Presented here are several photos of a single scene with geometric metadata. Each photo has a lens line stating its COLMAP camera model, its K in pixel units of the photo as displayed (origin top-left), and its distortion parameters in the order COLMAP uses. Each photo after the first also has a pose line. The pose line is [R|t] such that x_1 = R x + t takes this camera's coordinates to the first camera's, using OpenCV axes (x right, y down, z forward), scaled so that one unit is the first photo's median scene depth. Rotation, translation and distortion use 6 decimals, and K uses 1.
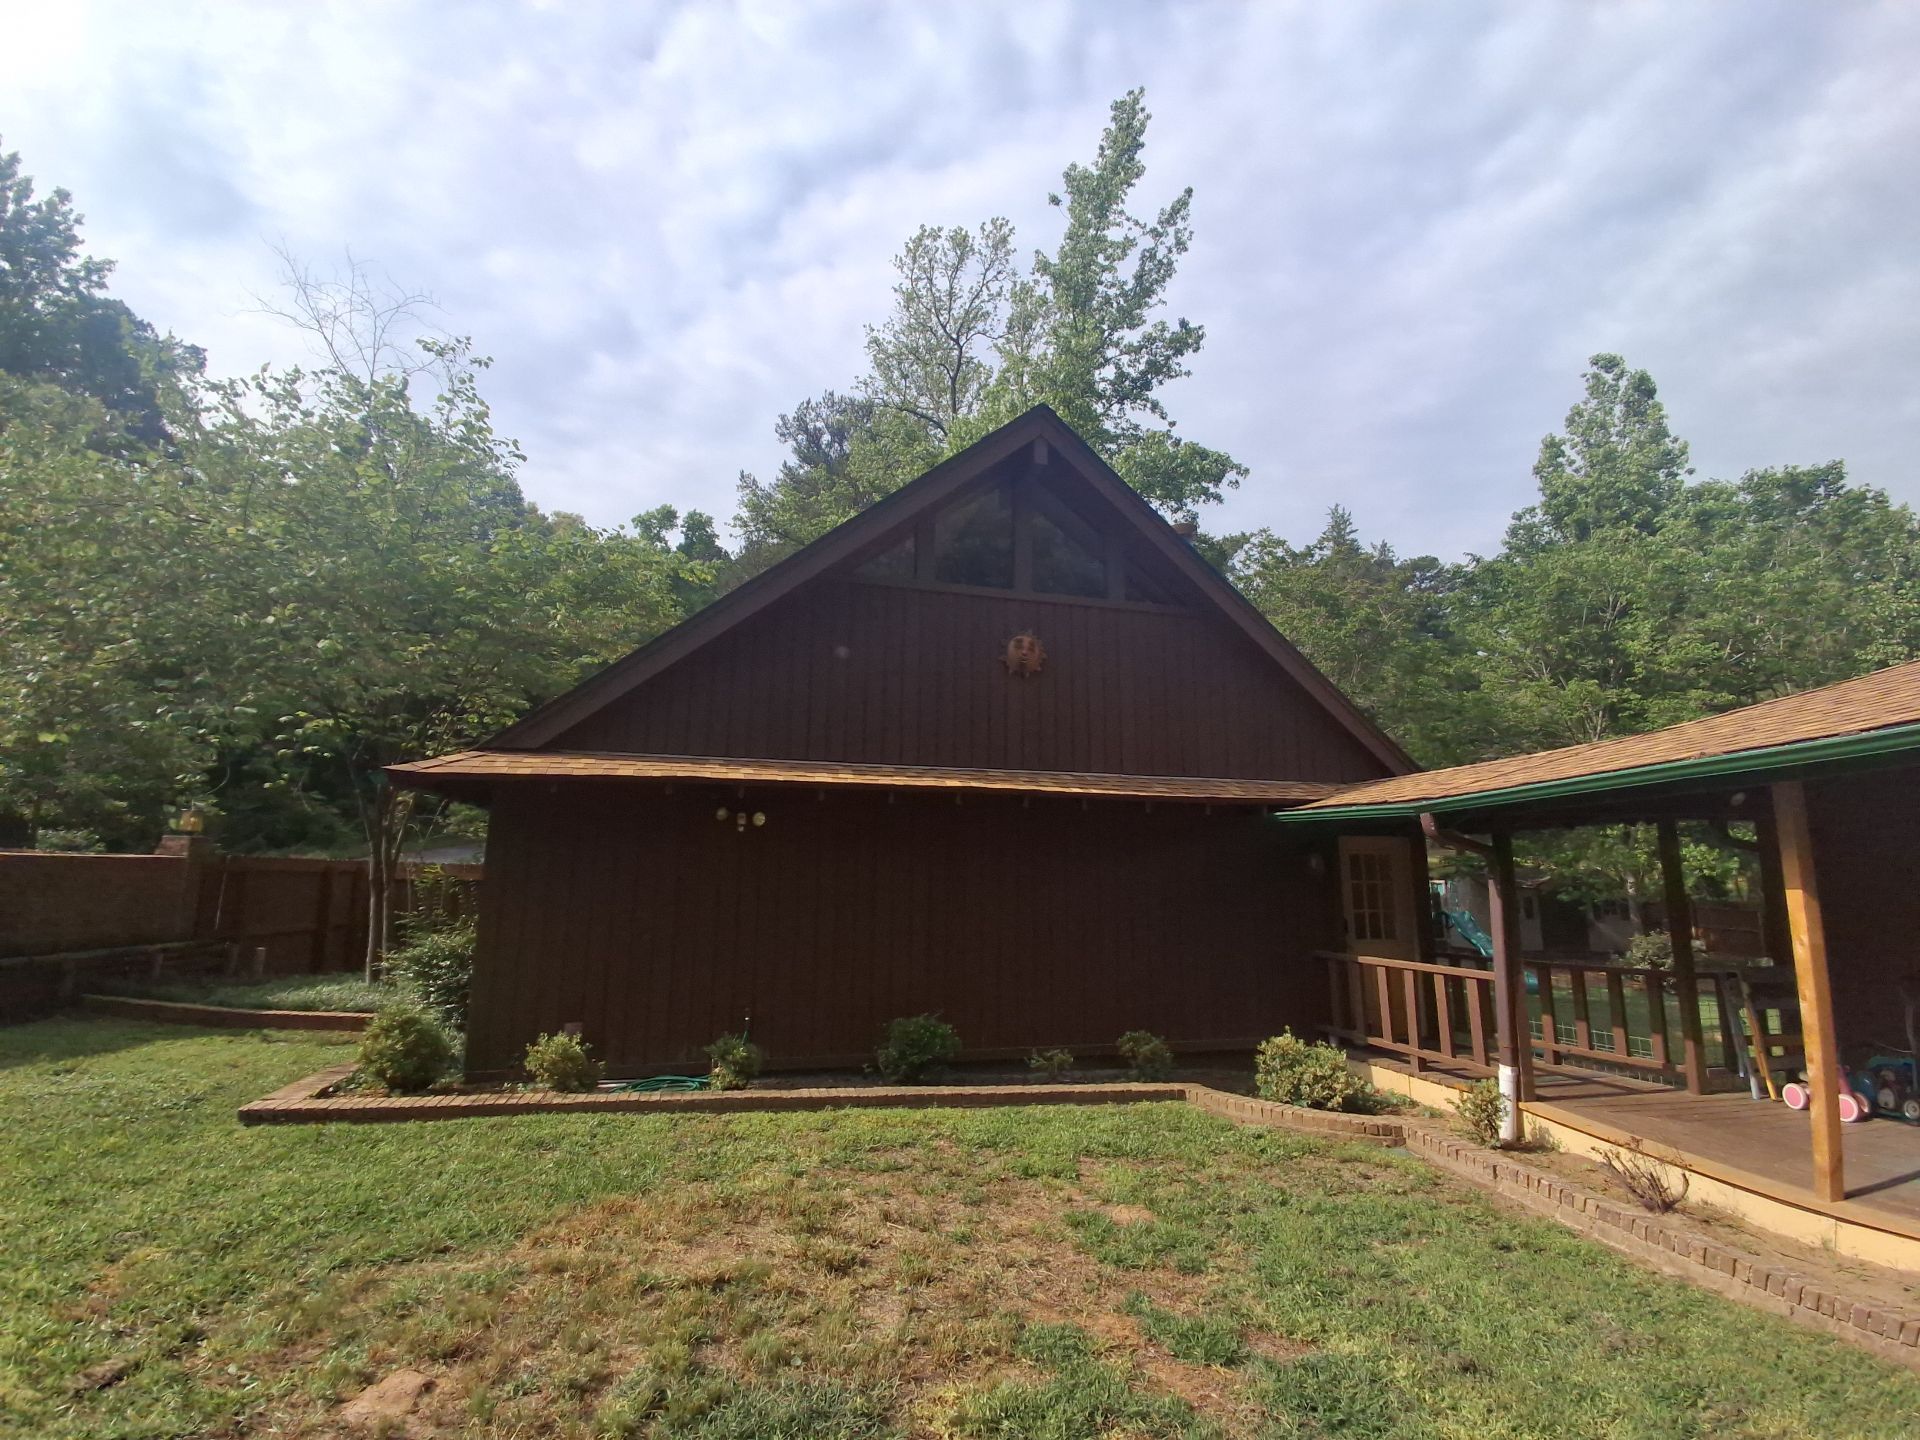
lens RADIAL K [[860.4, 0, 952.7], [0, 860.4, 714.5], [0, 0, 1]] dist [-0.032993, -0.002010]
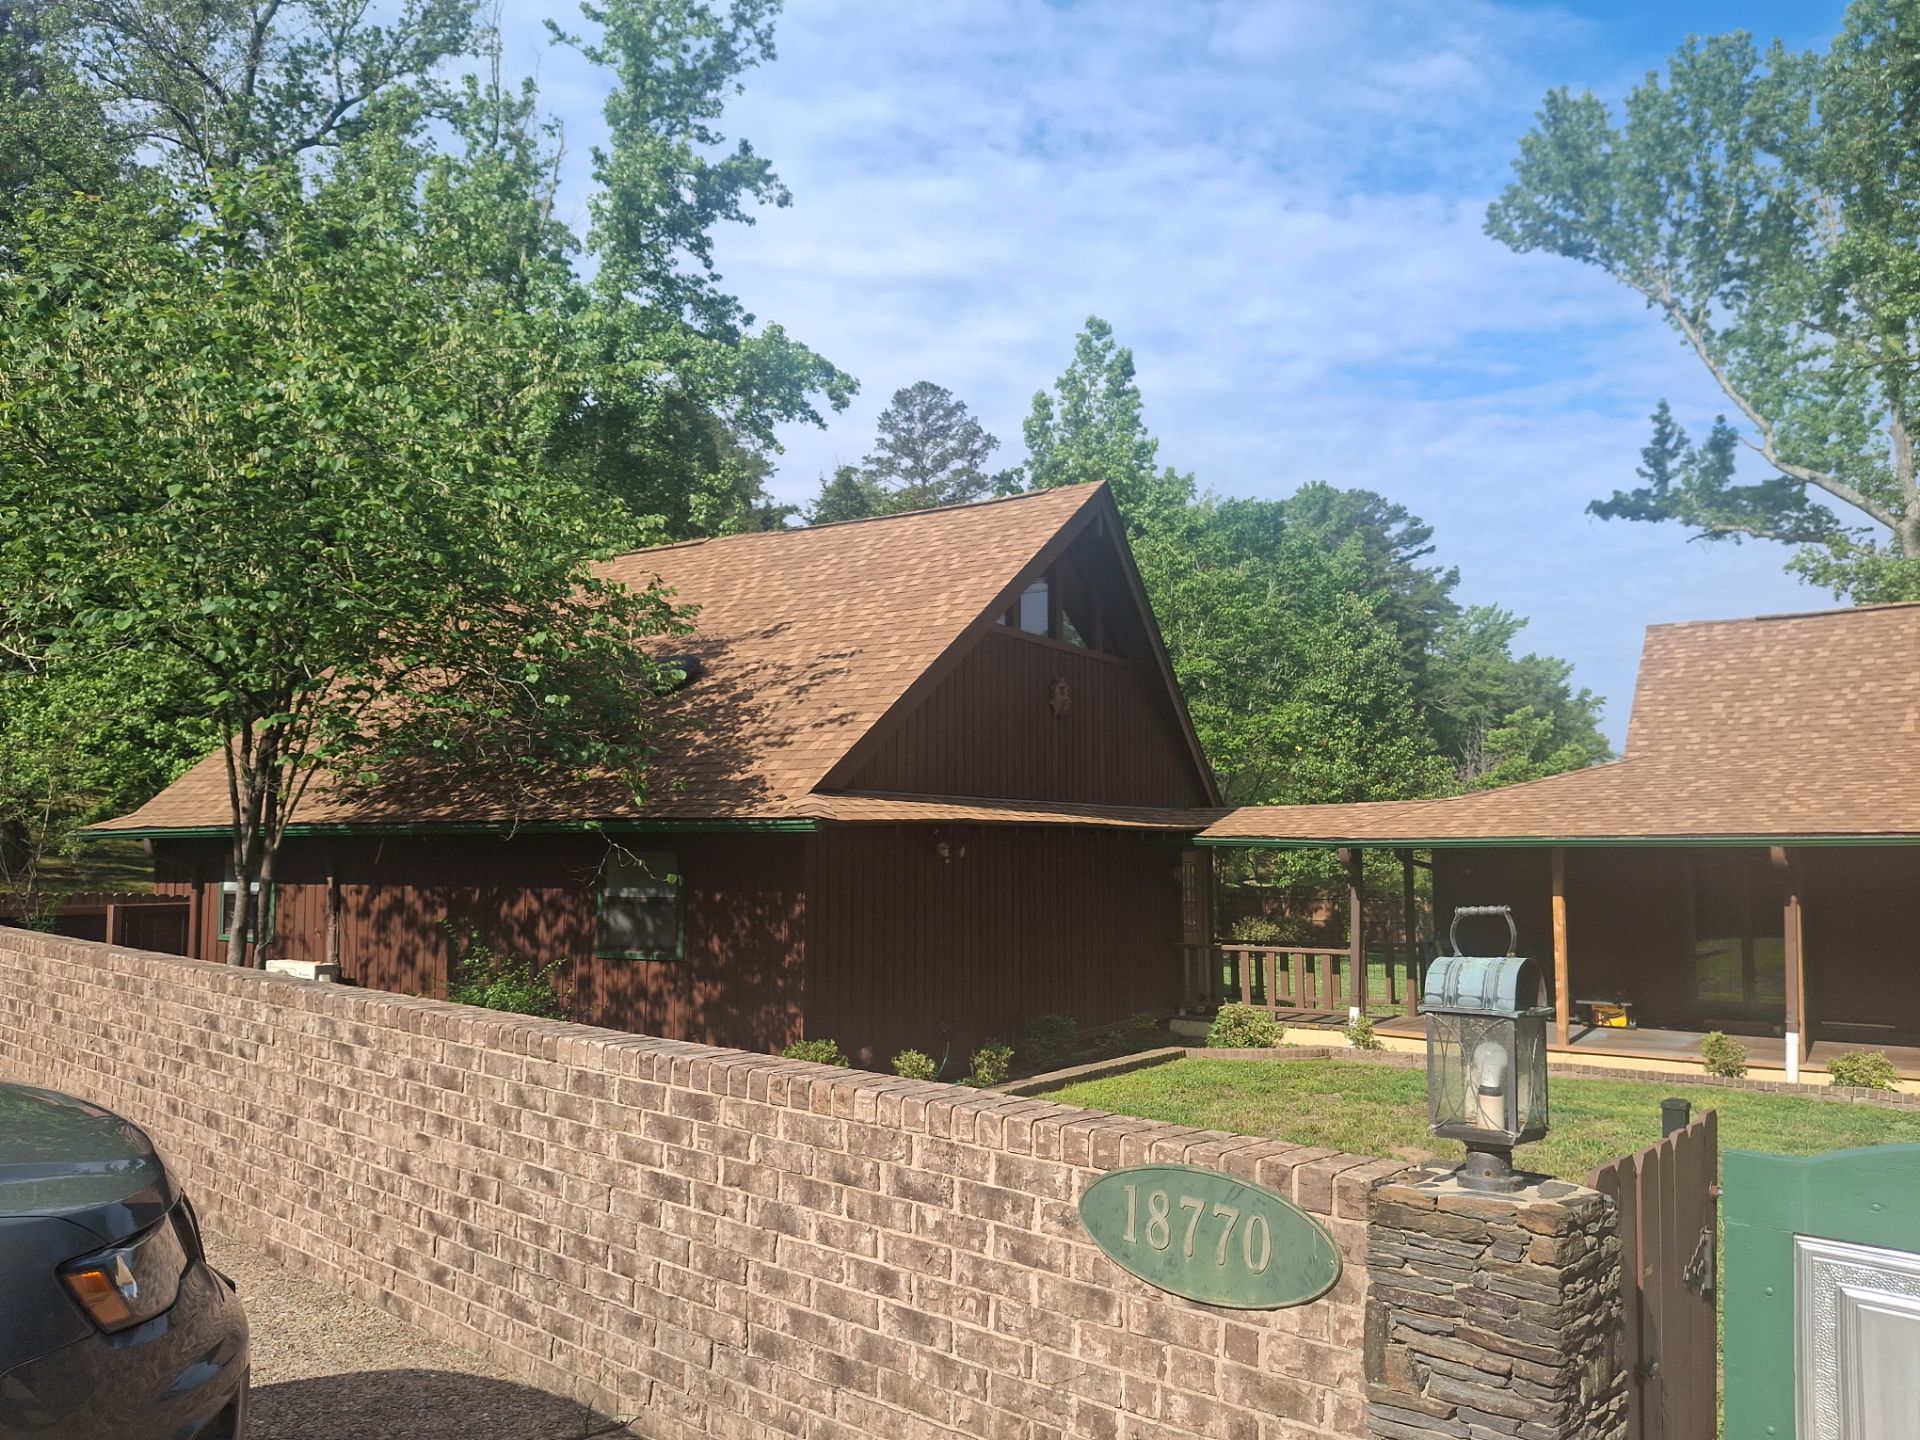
lens RADIAL K [[1392.4, 0, 957.0], [0, 1392.4, 753.8], [0, 0, 1]] dist [0.009501, -0.053314]
pose [[0.717074, 0.044106, 0.695600, -0.431925], [-0.123427, 0.990259, 0.064448, -0.033624], [-0.685981, -0.132070, 0.715533, -0.072838]]
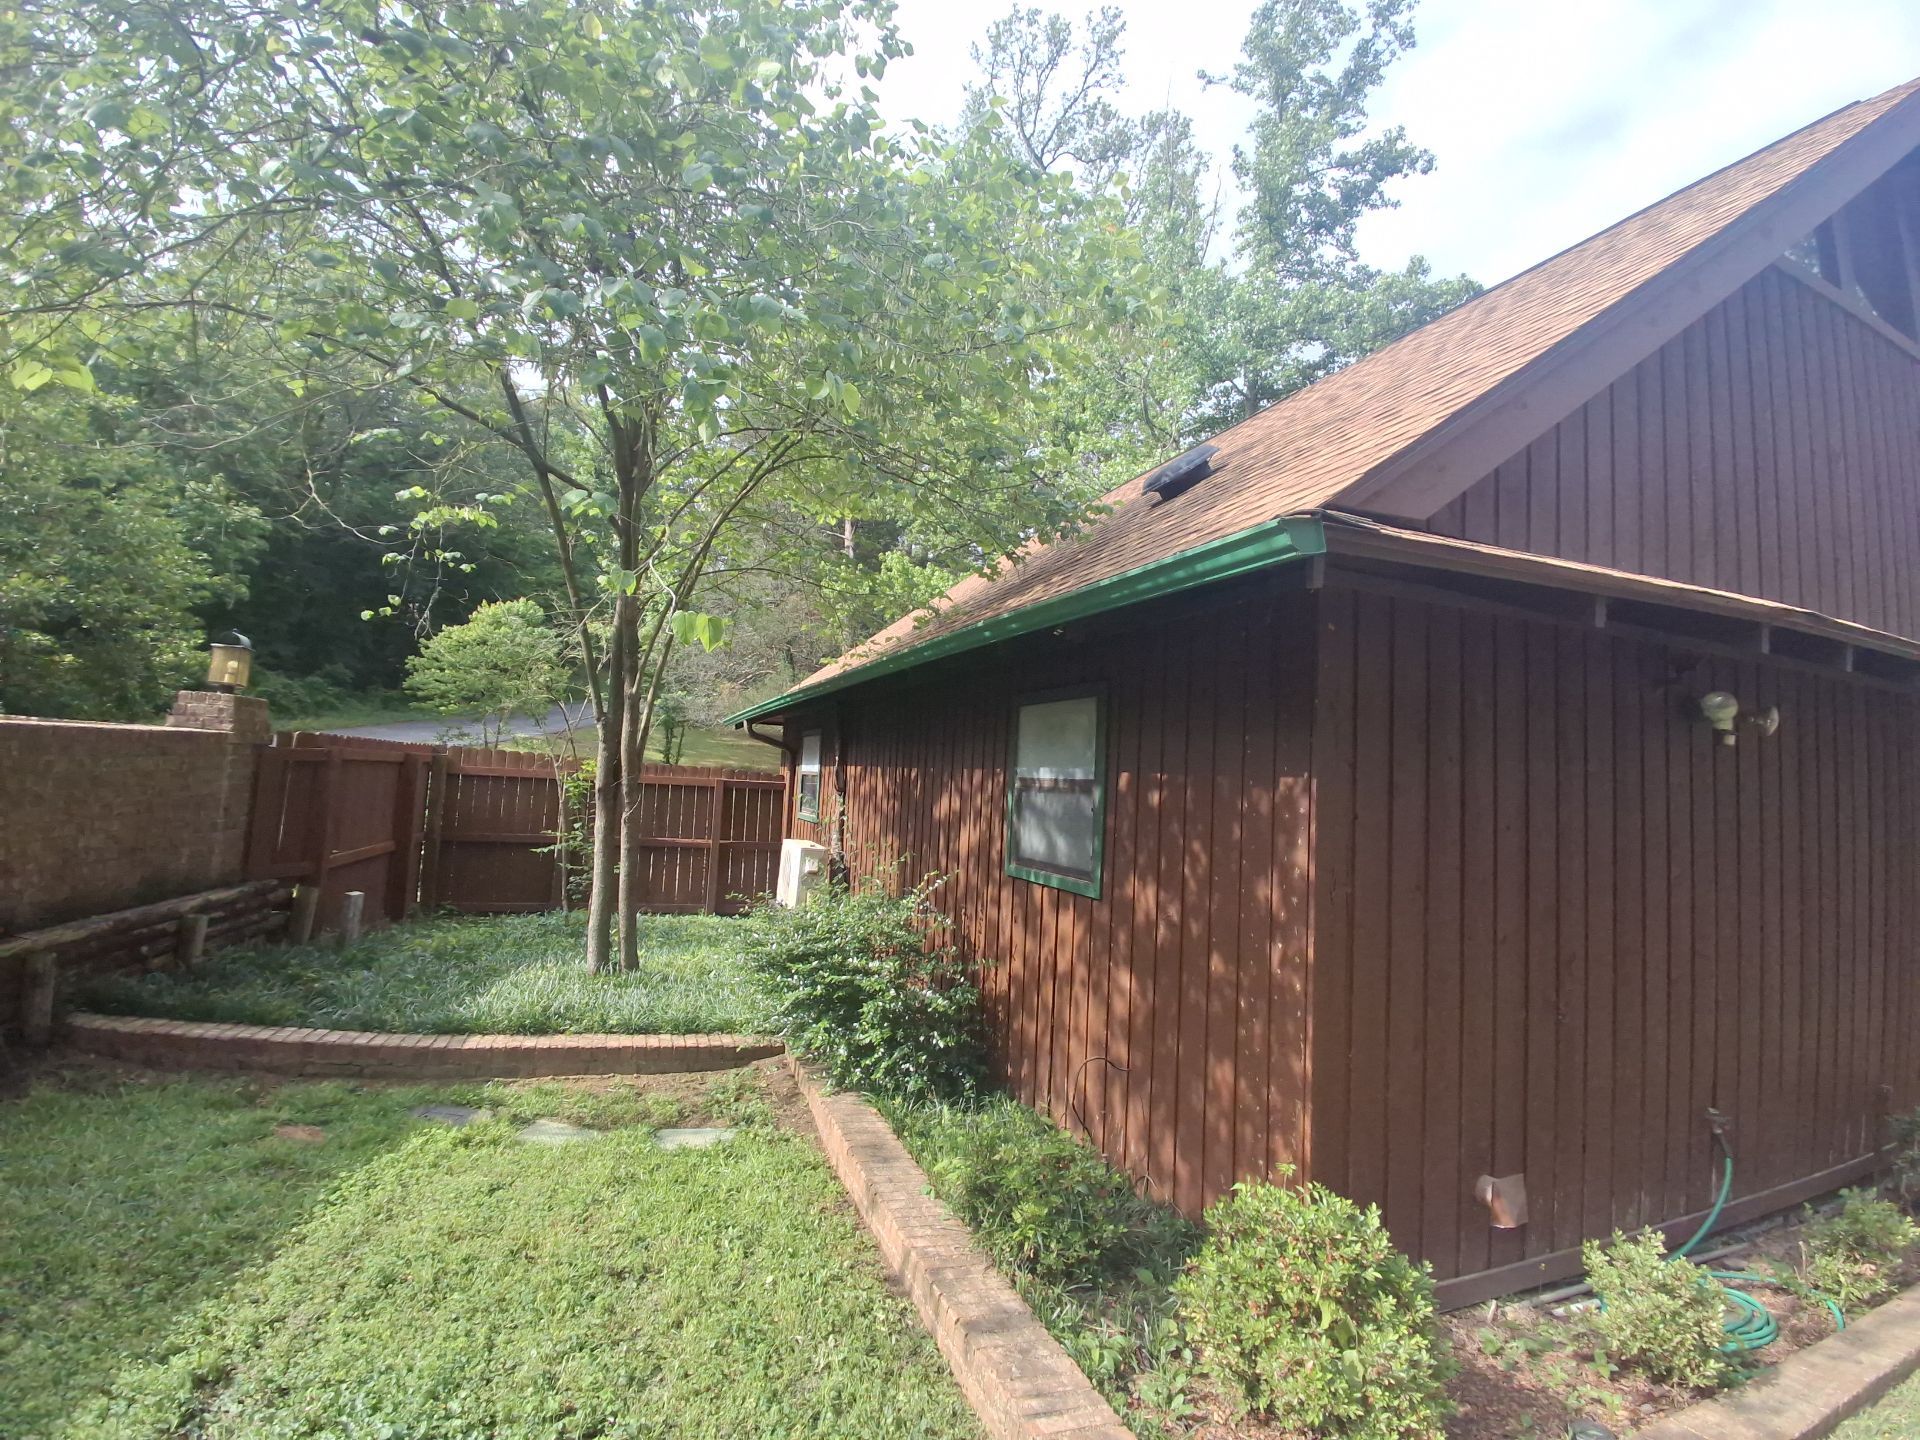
lens RADIAL K [[860.4, 0, 950.6], [0, 860.4, 714.6], [0, 0, 1]] dist [-0.032993, -0.002010]
pose [[0.993366, 0.052947, 0.102081, -0.211510], [-0.064497, 0.991455, 0.113386, 0.027859], [-0.095205, -0.119218, 0.988293, 0.173800]]
